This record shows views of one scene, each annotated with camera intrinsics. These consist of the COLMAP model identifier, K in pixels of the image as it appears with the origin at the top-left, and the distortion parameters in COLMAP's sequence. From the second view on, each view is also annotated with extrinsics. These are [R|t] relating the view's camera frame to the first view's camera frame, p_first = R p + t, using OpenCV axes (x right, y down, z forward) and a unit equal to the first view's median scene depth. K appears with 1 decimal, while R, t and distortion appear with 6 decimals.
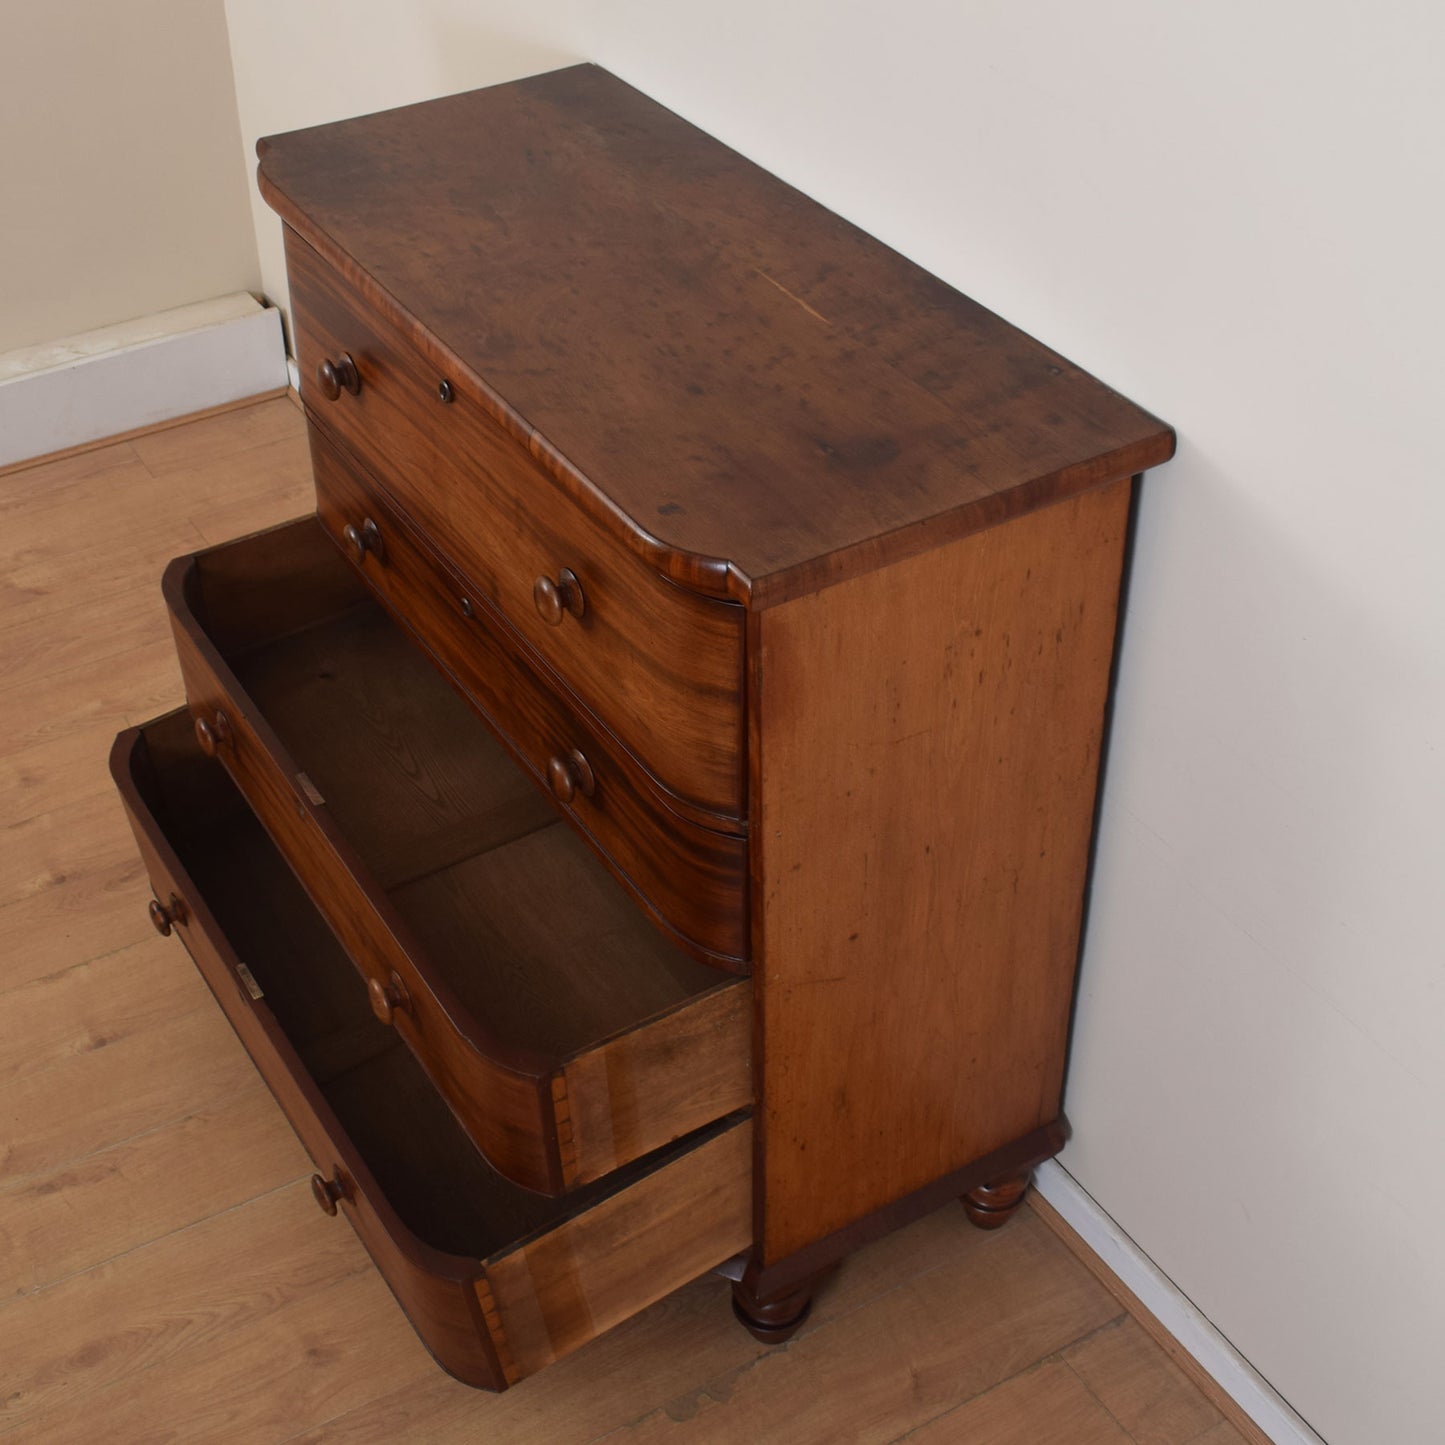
lens RADIAL K [[2089.5, 0, 729.5], [0, 2089.5, 664.5], [0, 0, 1]] dist [0.024923, 0.000000]
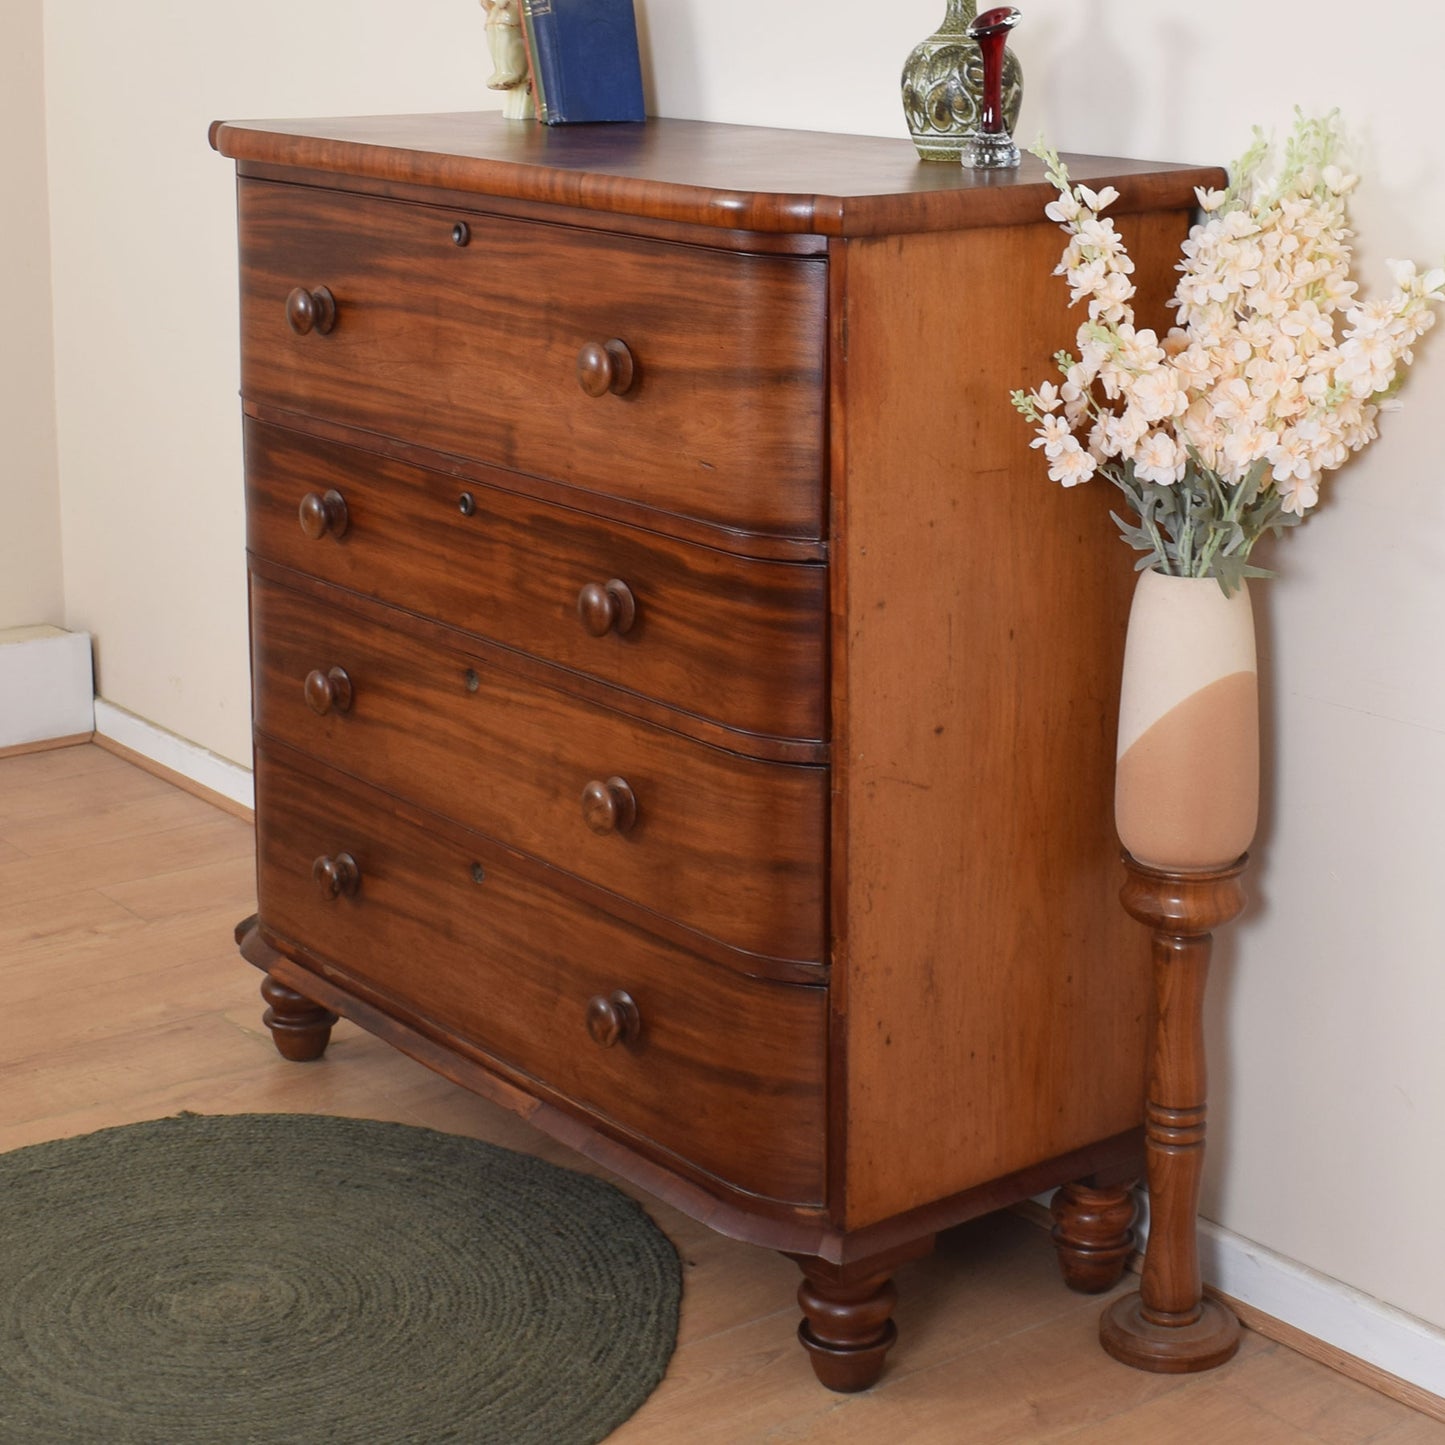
lens RADIAL K [[2825.6, 0, 749.2], [0, 2825.6, 640.8], [0, 0, 1]] dist [0.083828, 0.000000]
pose [[0.993217, -0.016676, 0.115073, -0.150080], [0.061465, 0.915385, -0.397860, 0.536457], [-0.098702, 0.402234, 0.910201, -0.101058]]
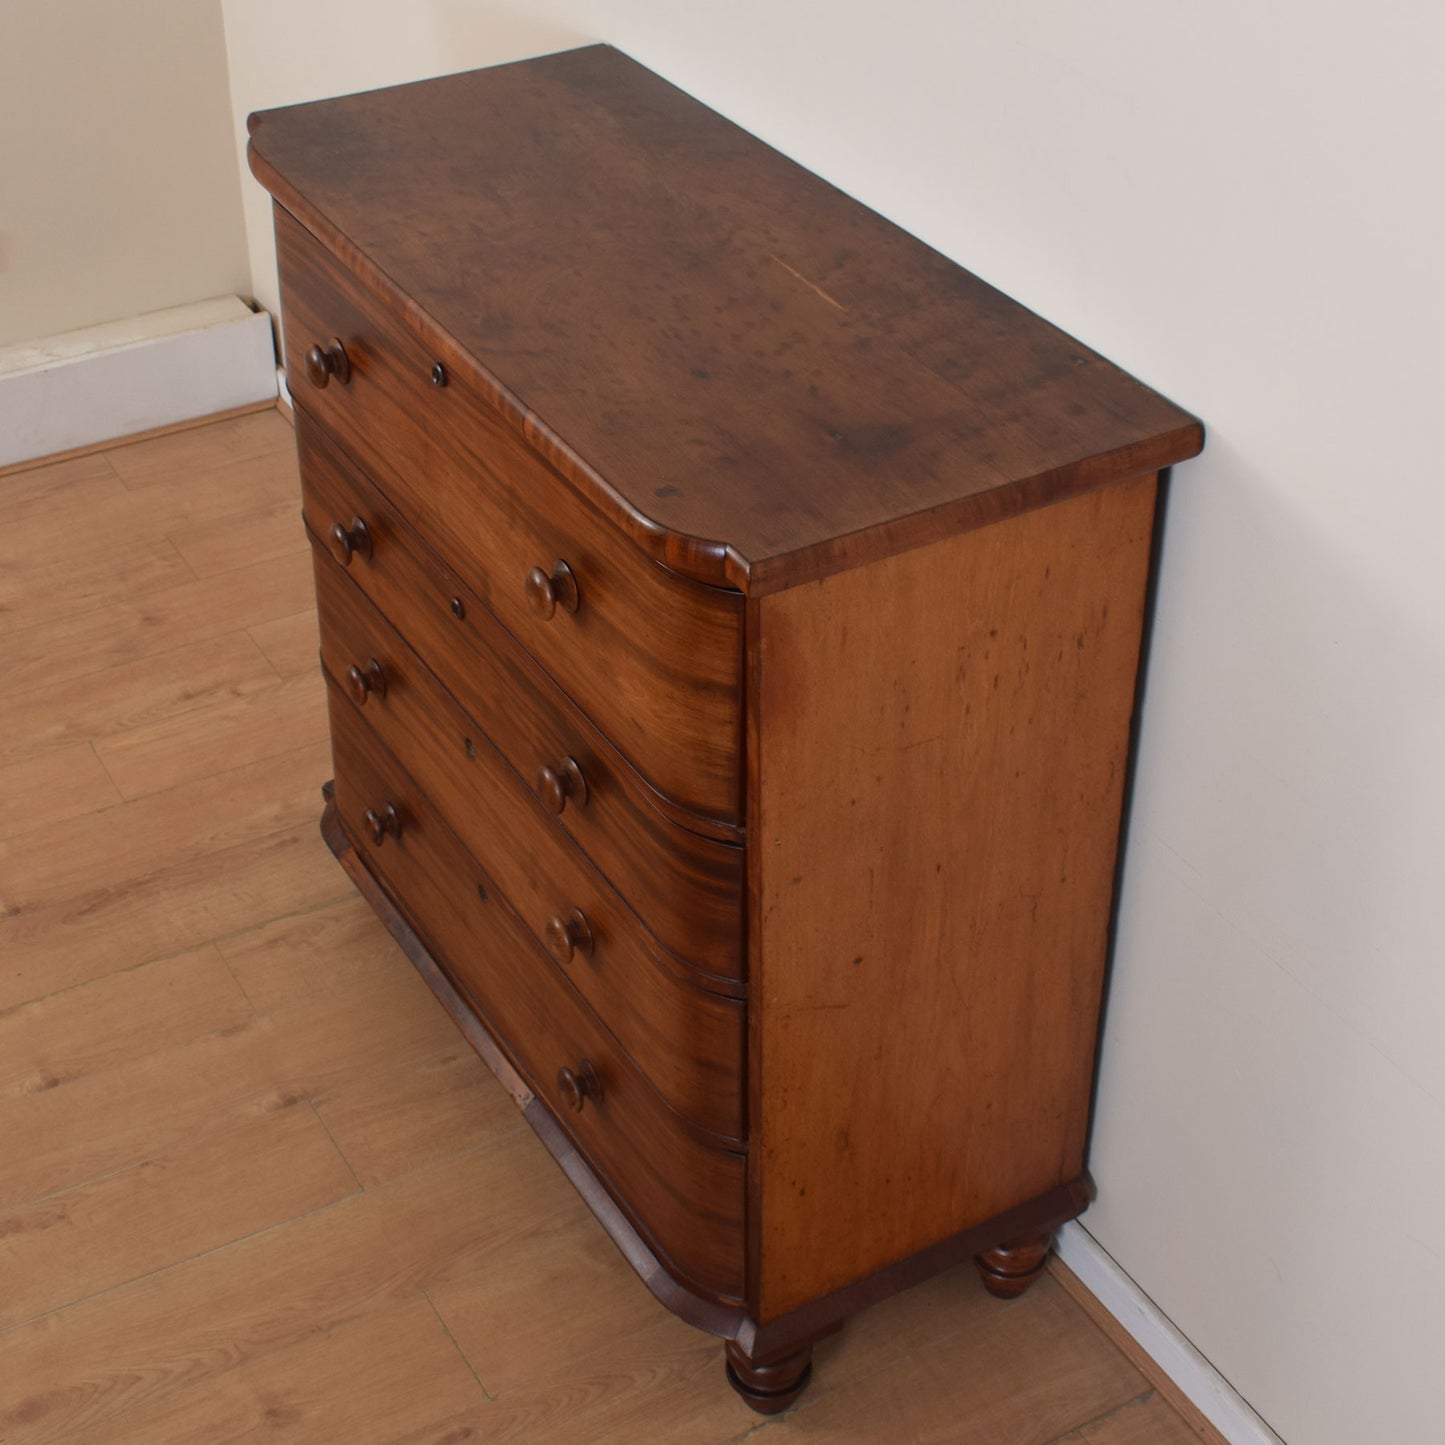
lens RADIAL K [[2333.4, 0, 751.3], [0, 2333.4, 655.3], [0, 0, 1]] dist [0.024863, 0.000000]
pose [[0.999787, 0.019473, -0.006853, 0.014912], [-0.019729, 0.999022, -0.039581, 0.033944], [0.006075, 0.039708, 0.999193, -0.048157]]
